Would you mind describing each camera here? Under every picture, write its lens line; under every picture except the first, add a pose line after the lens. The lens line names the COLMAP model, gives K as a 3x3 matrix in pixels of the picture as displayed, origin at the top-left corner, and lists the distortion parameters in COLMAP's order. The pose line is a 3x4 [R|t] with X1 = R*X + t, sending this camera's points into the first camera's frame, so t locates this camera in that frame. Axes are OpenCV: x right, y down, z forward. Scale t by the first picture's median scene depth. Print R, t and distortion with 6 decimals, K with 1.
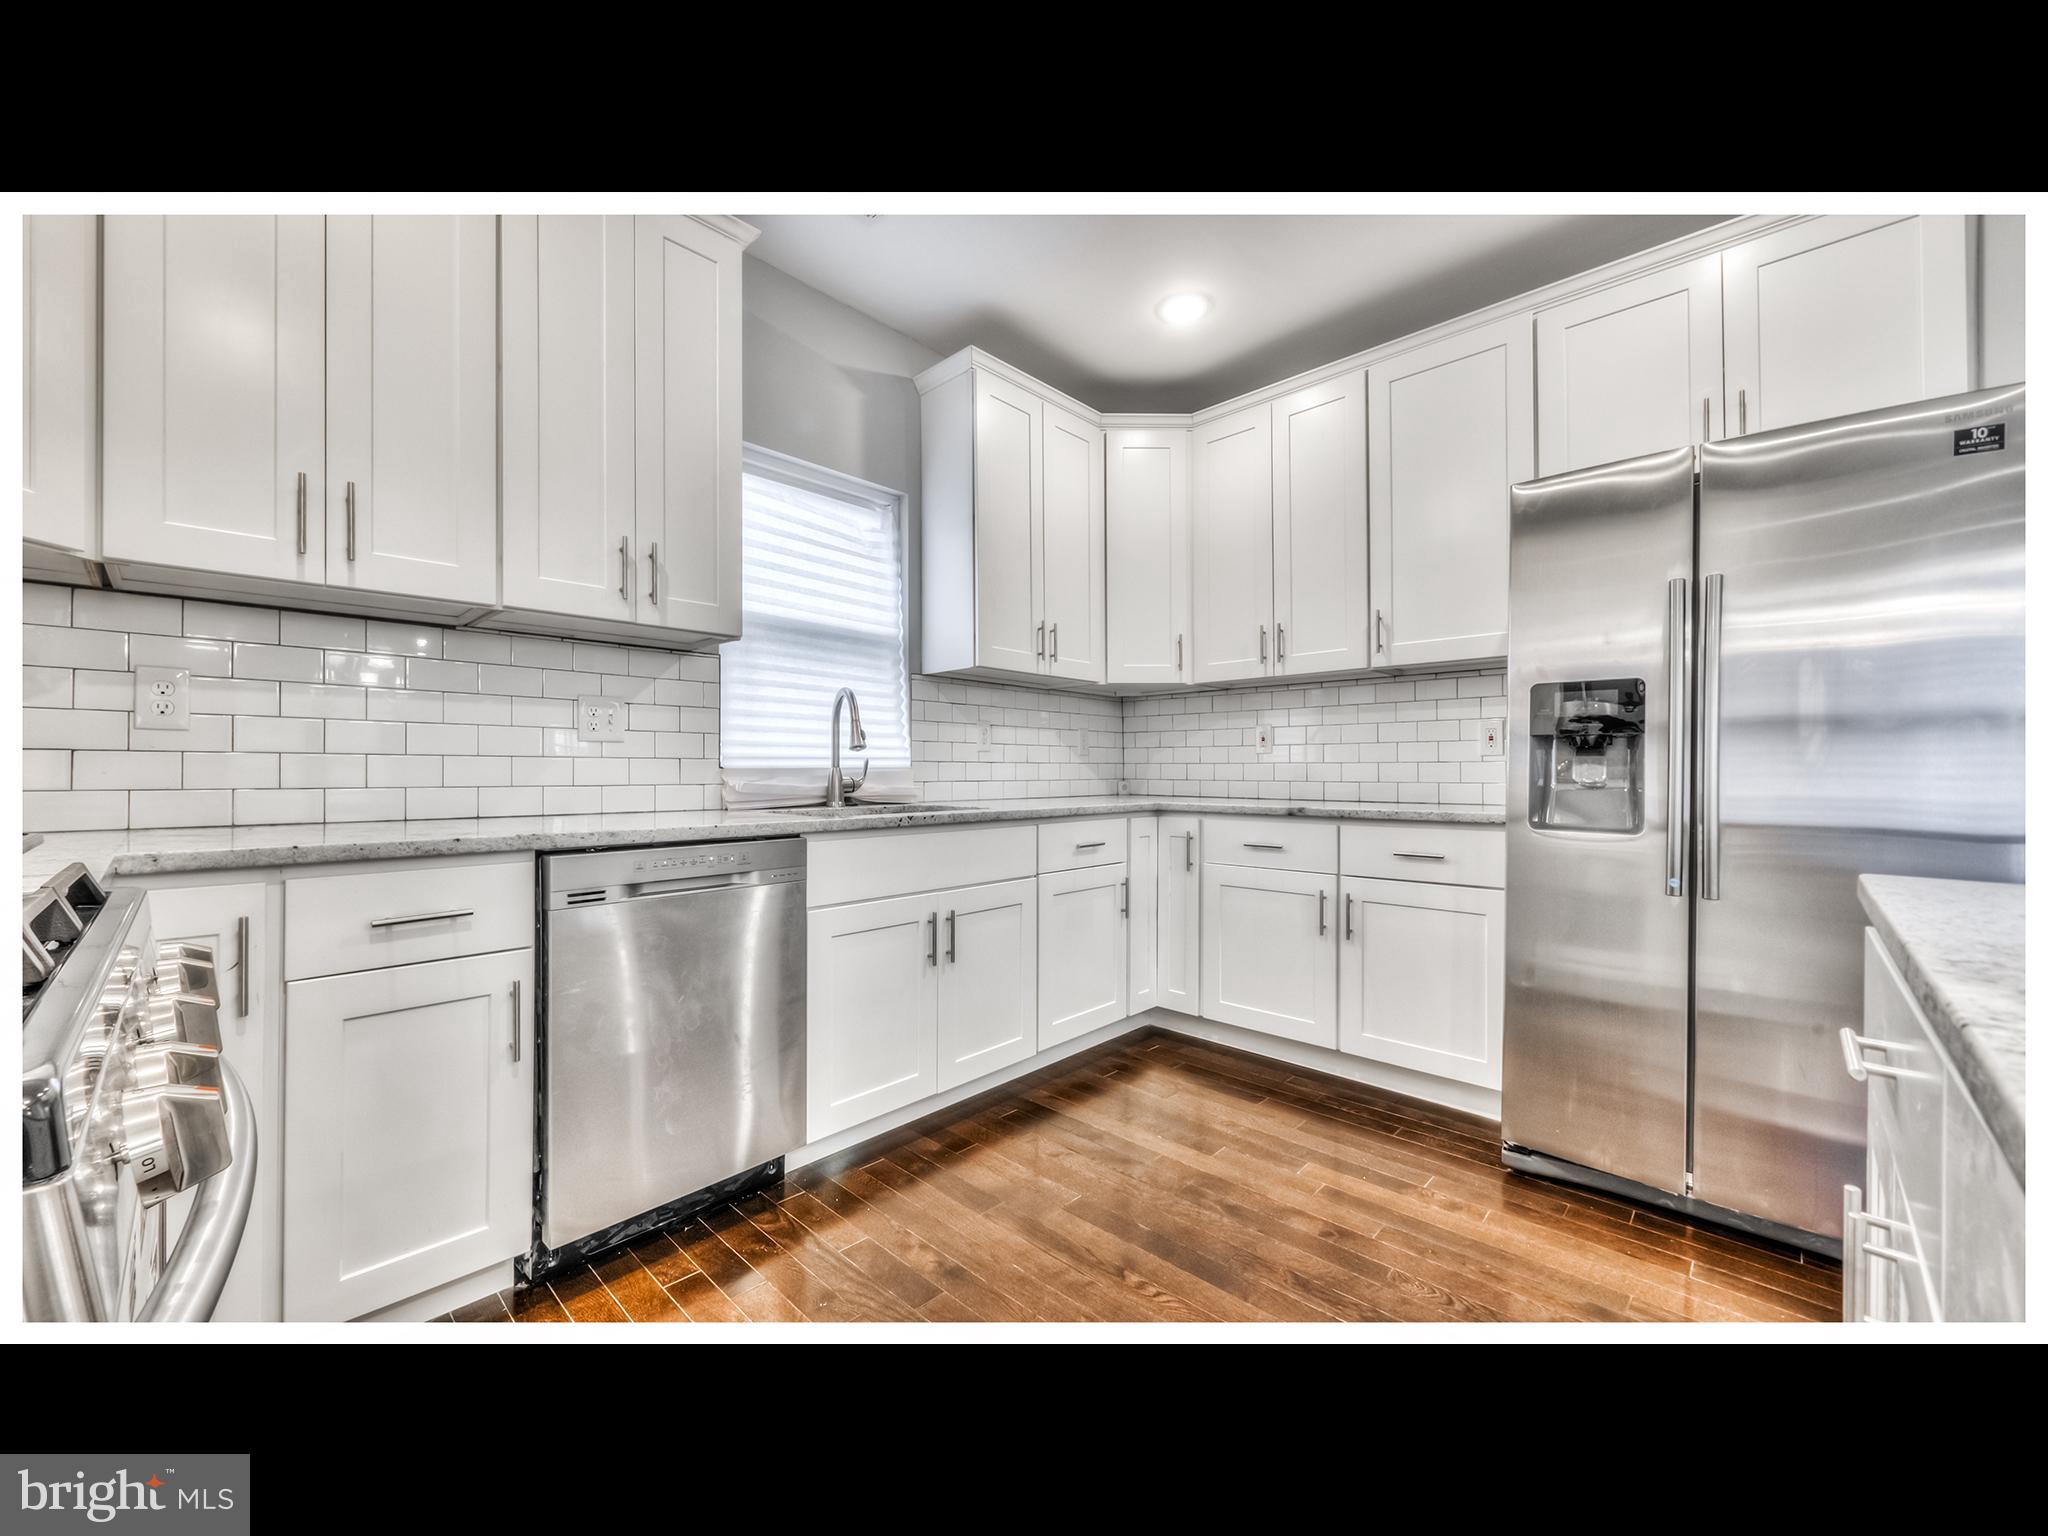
lens RADIAL K [[790.1, 0, 1020.2], [0, 790.1, 771.5], [0, 0, 1]] dist [-0.006732, 0.000856]
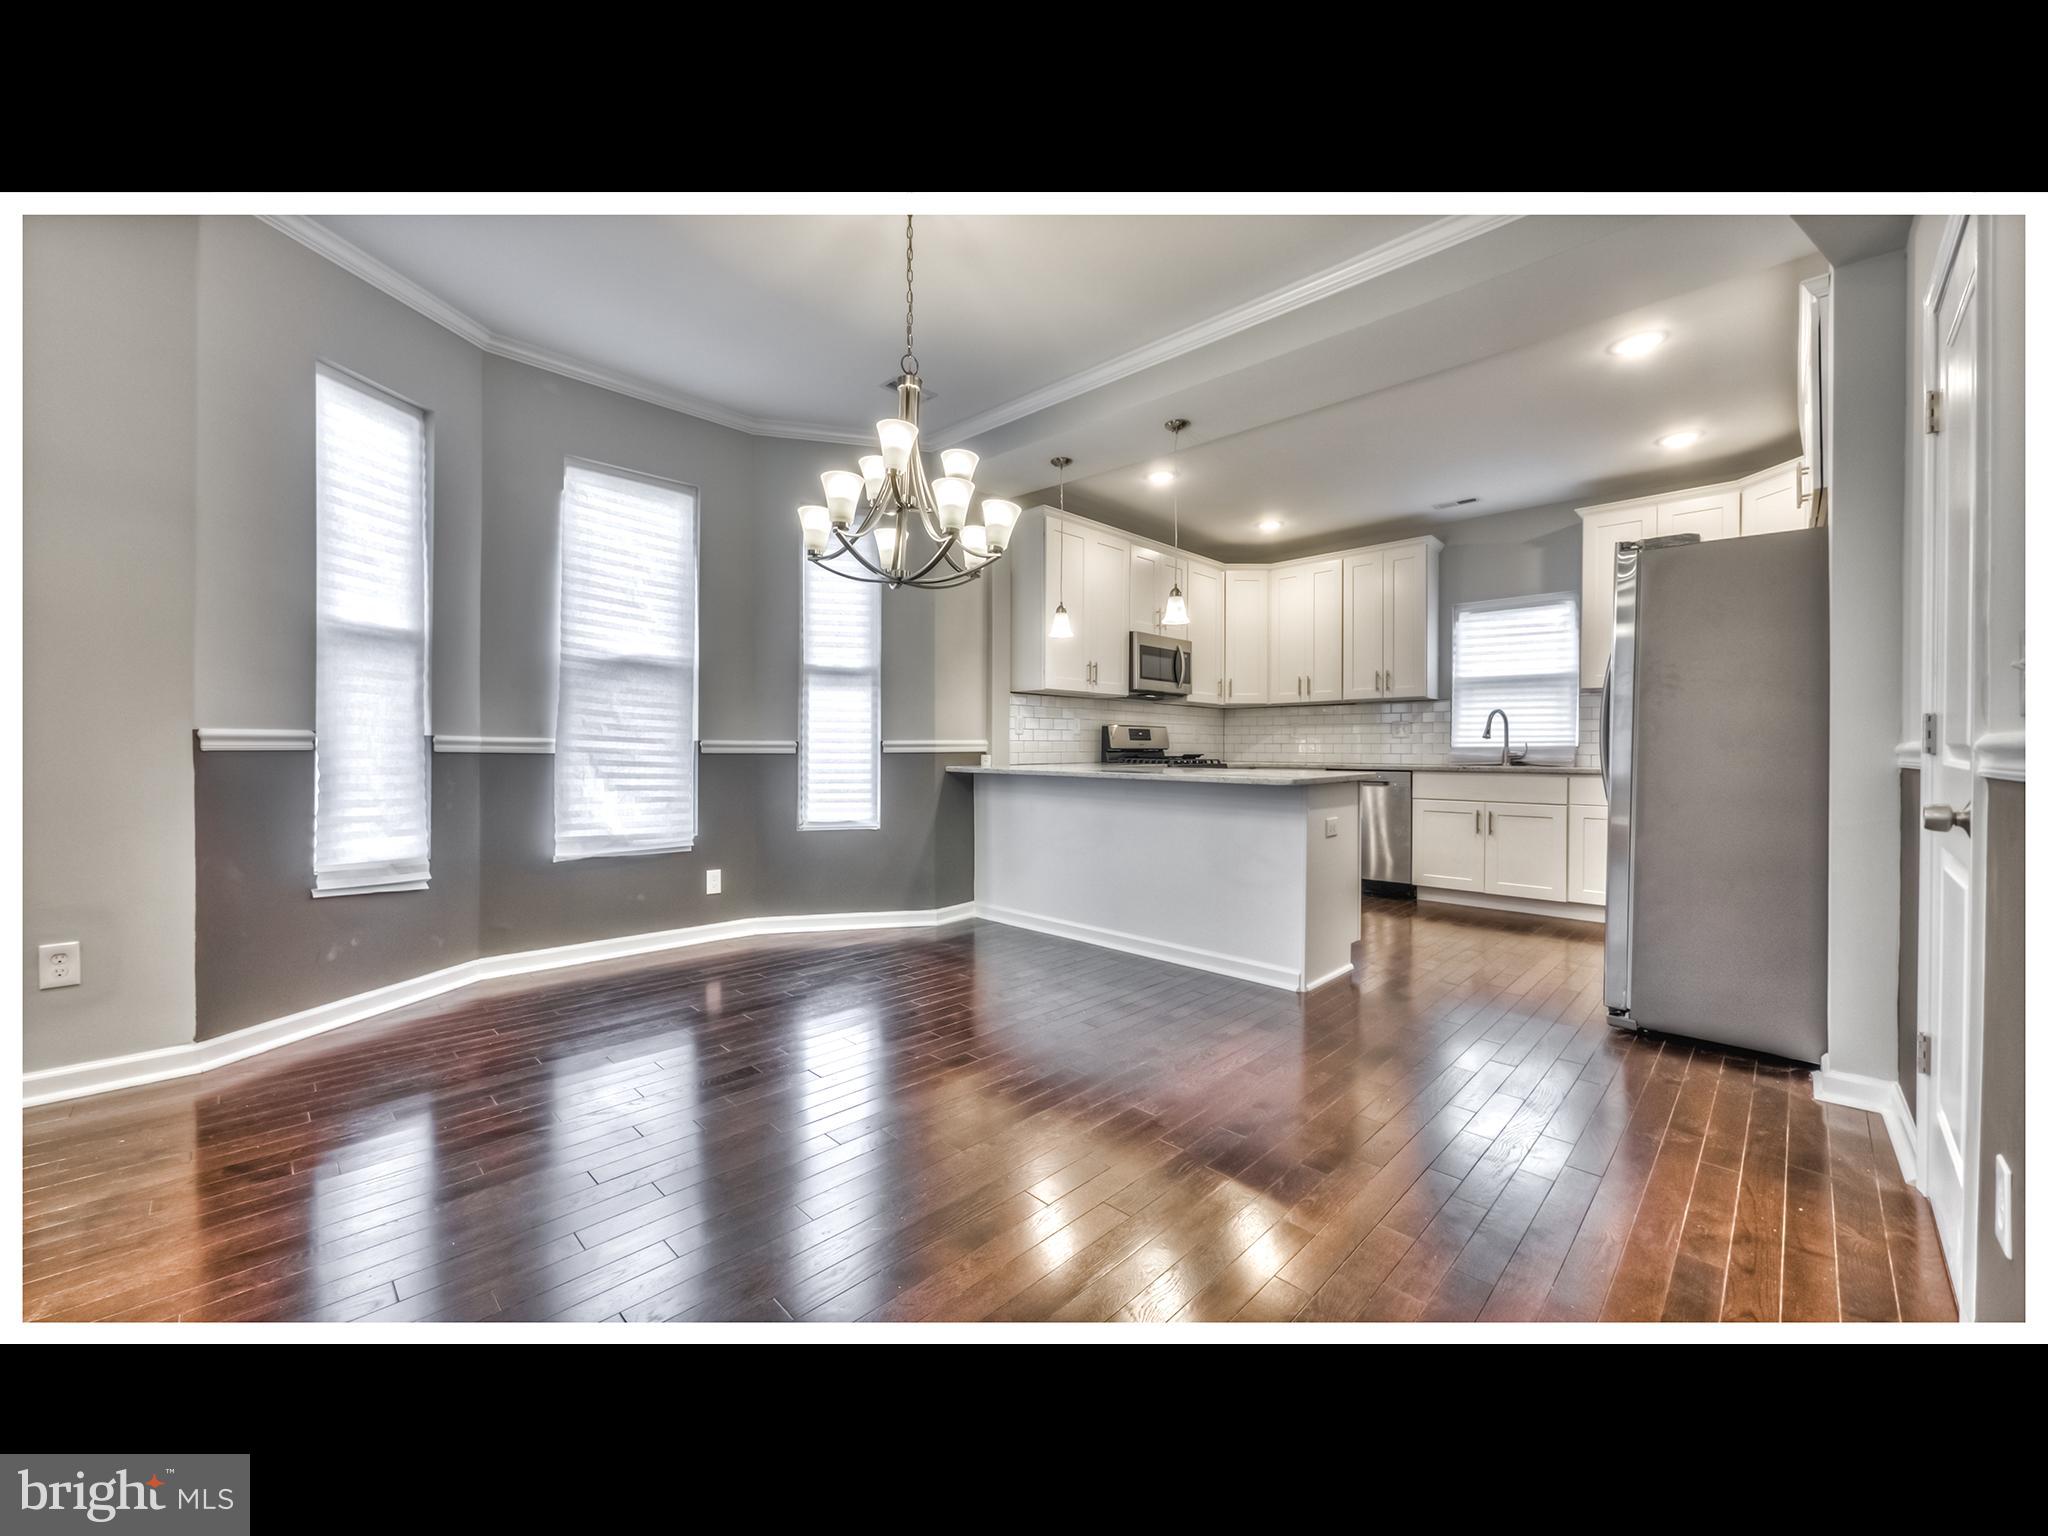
lens RADIAL K [[790.1, 0, 1009.4], [0, 790.1, 752.9], [0, 0, 1]] dist [-0.006732, 0.000856]
pose [[-0.005058, 0.007000, -0.999963, 1.807742], [0.002889, 0.999971, 0.006986, -0.006651], [0.999983, -0.002853, -0.005079, -0.280086]]
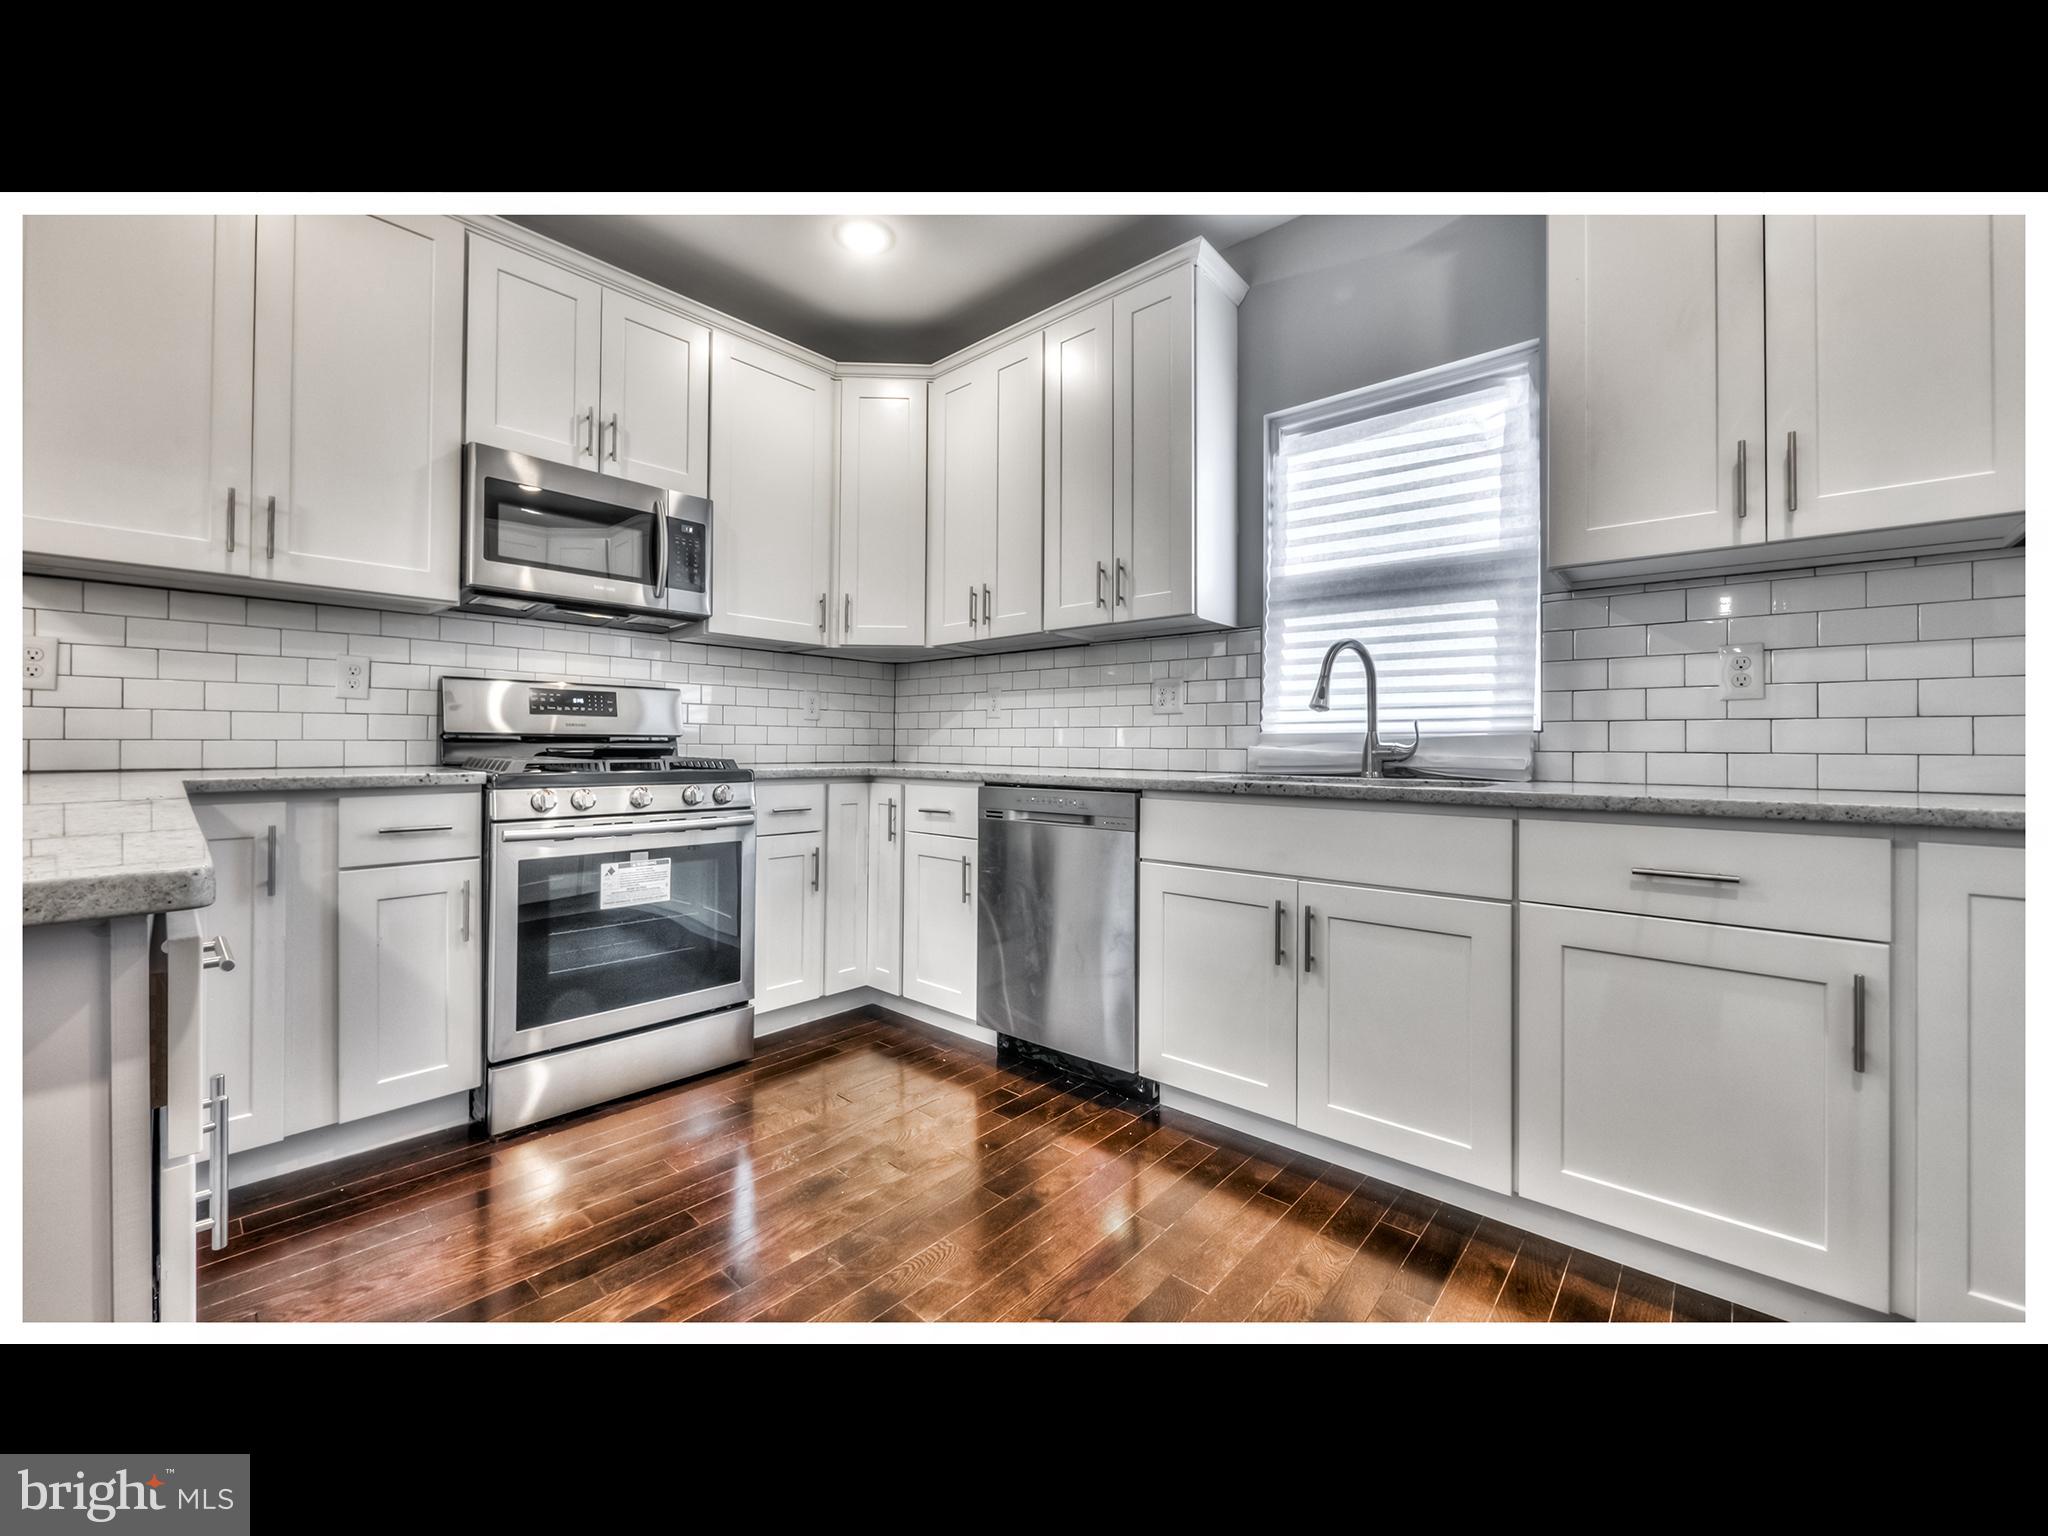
lens RADIAL K [[790.1, 0, 1011.8], [0, 790.1, 738.5], [0, 0, 1]] dist [-0.006732, 0.000856]
pose [[0.039438, 0.000604, -0.999222, 0.602306], [-0.000529, 1.000000, 0.000584, 0.001576], [0.999222, 0.000505, 0.039438, 0.569878]]
